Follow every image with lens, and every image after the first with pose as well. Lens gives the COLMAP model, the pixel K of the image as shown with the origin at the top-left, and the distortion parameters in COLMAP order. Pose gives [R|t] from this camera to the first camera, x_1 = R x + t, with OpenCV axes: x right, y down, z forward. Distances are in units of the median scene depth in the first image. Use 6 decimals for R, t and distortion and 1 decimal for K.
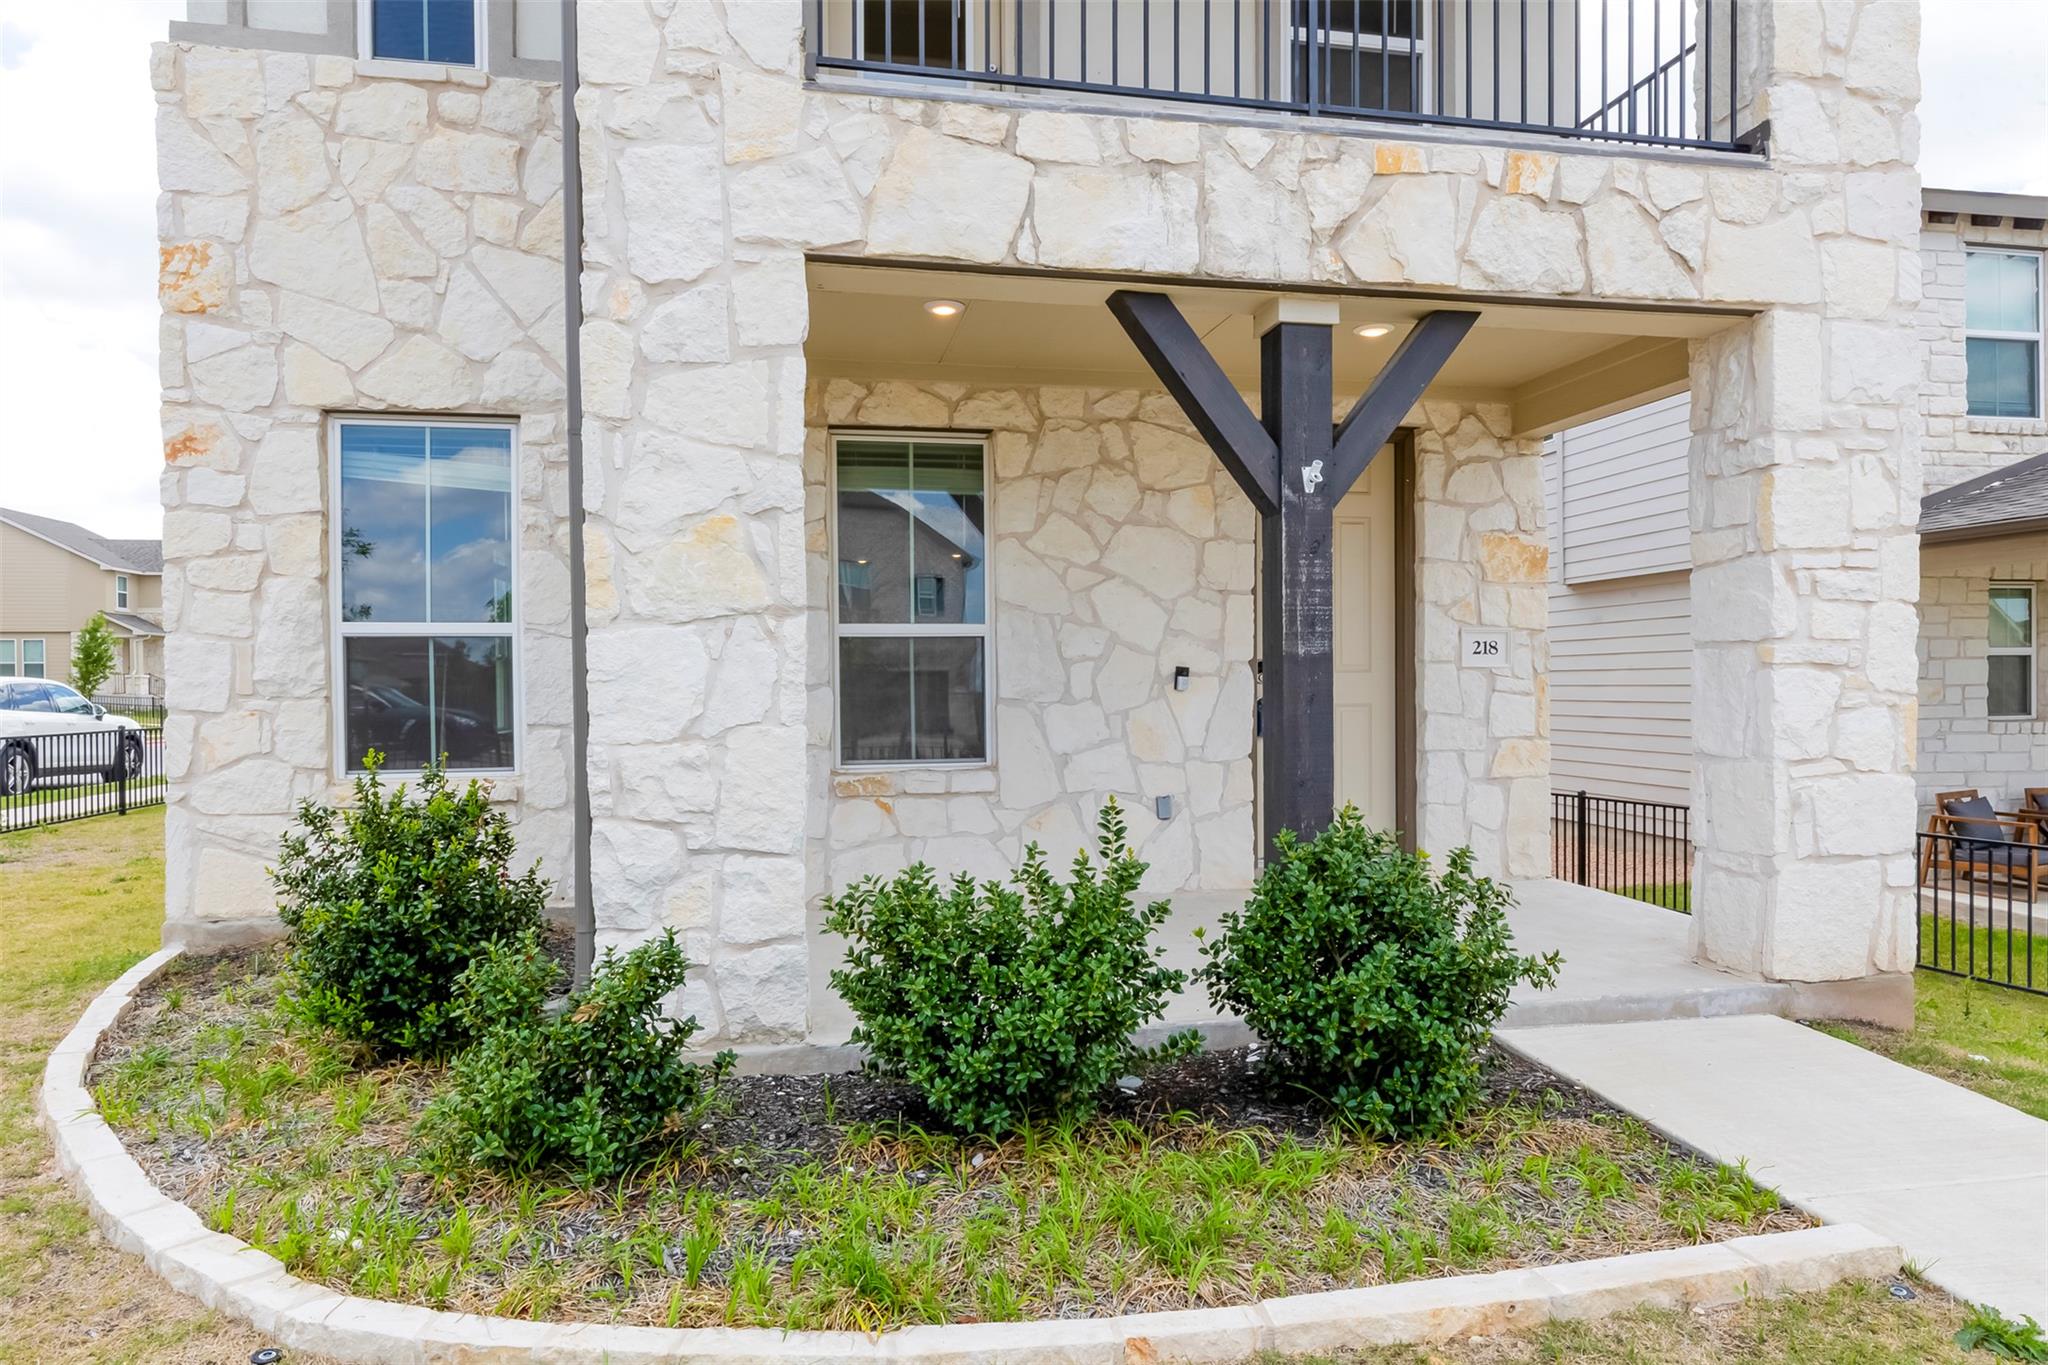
lens RADIAL K [[1231.5, 0, 1031.0], [0, 1231.5, 685.8], [0, 0, 1]] dist [0.005354, 0.001537]
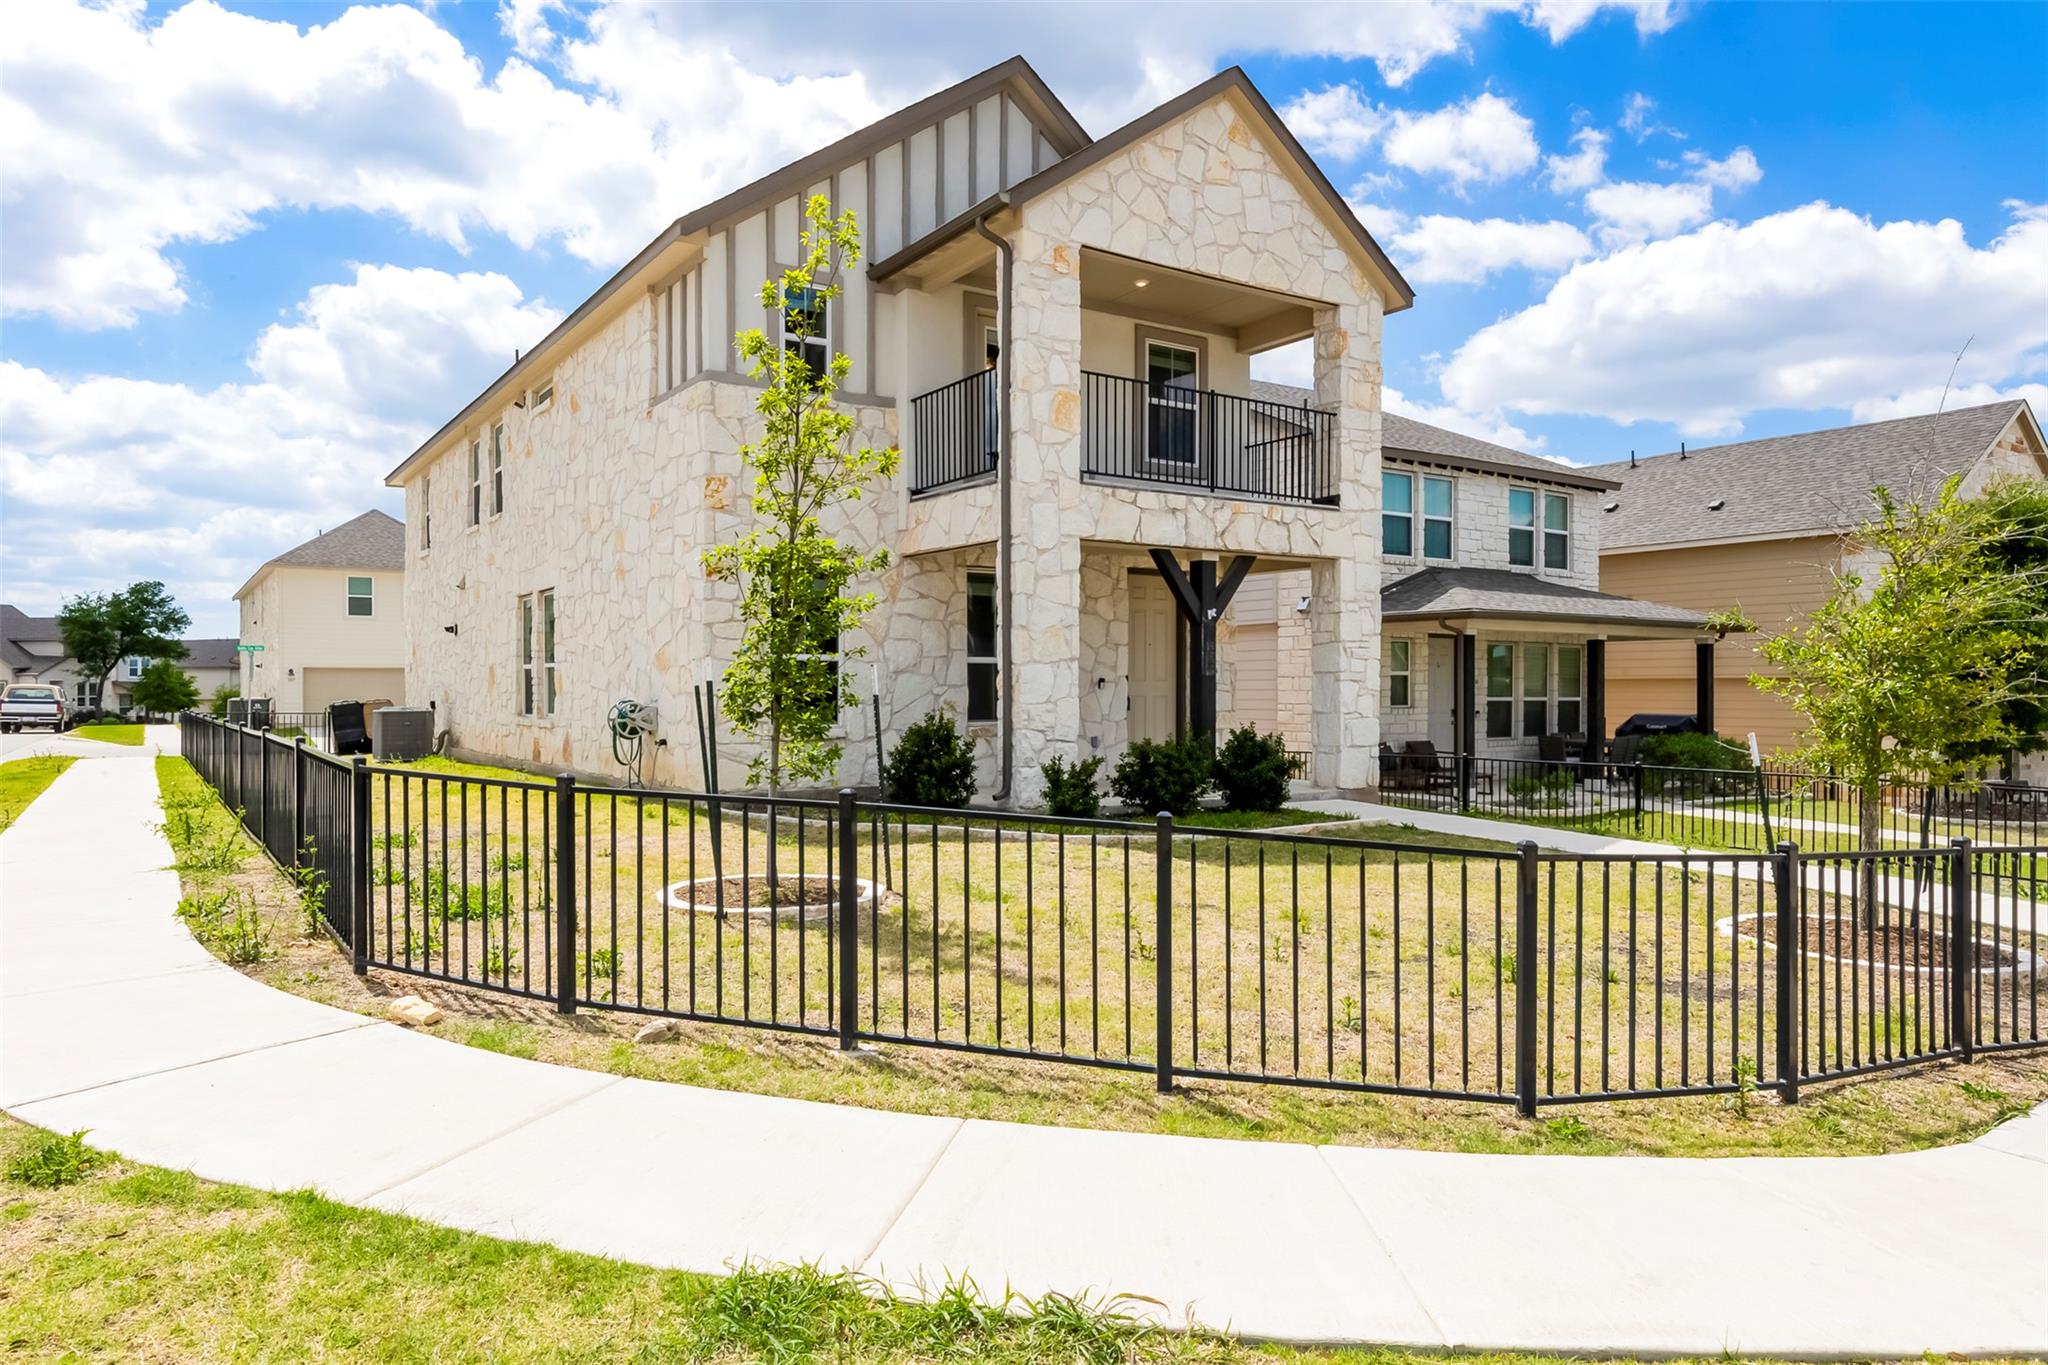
lens RADIAL K [[1305.4, 0, 1029.2], [0, 1305.4, 681.4], [0, 0, 1]] dist [0.024978, 0.003065]
pose [[0.920015, 0.008514, 0.391792, -1.277690], [-0.005089, 0.999939, -0.009779, 0.019549], [-0.391851, 0.007003, 0.920002, -1.545747]]
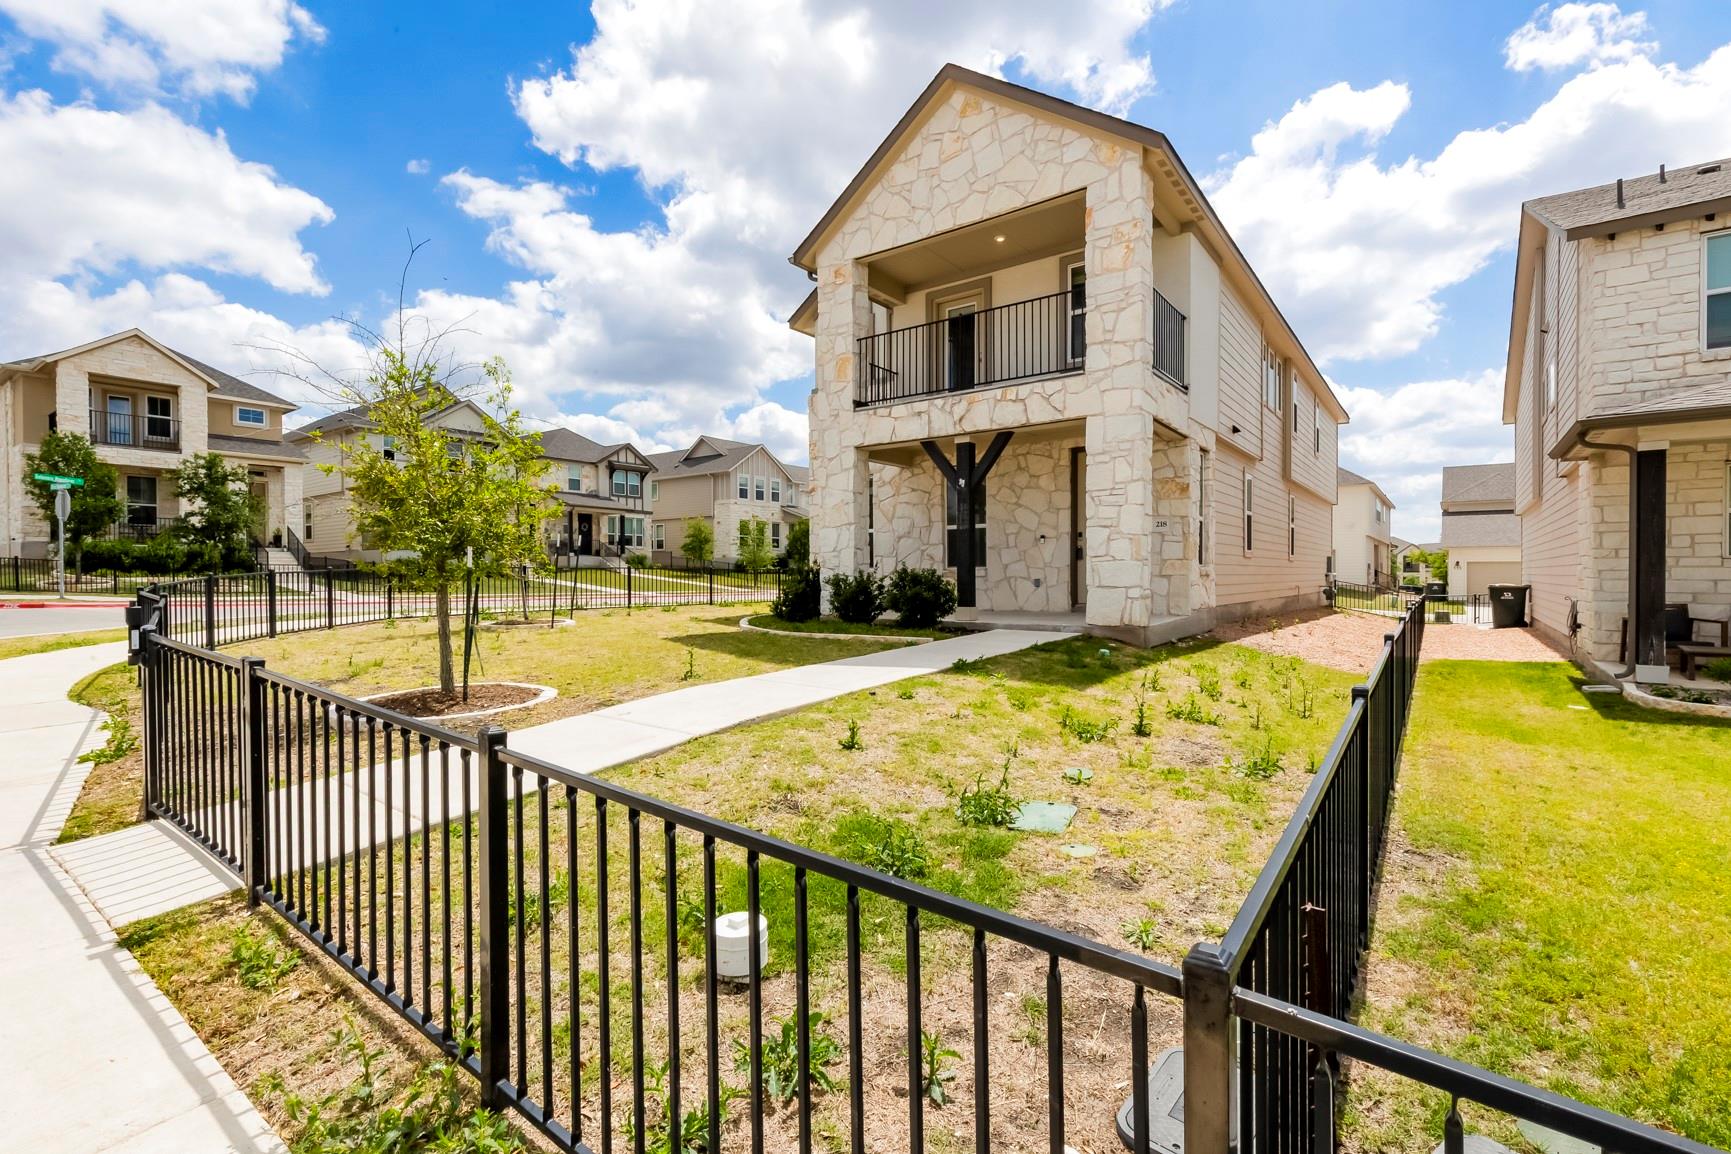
lens RADIAL K [[786.8, 0, 868.3], [0, 786.8, 580.3], [0, 0, 1]] dist [0.013456, -0.001699]
pose [[0.672448, 0.010141, -0.740075, 1.733774], [-0.002049, 0.999928, 0.011840, 0.099263], [0.740142, -0.006445, 0.672420, -0.813851]]
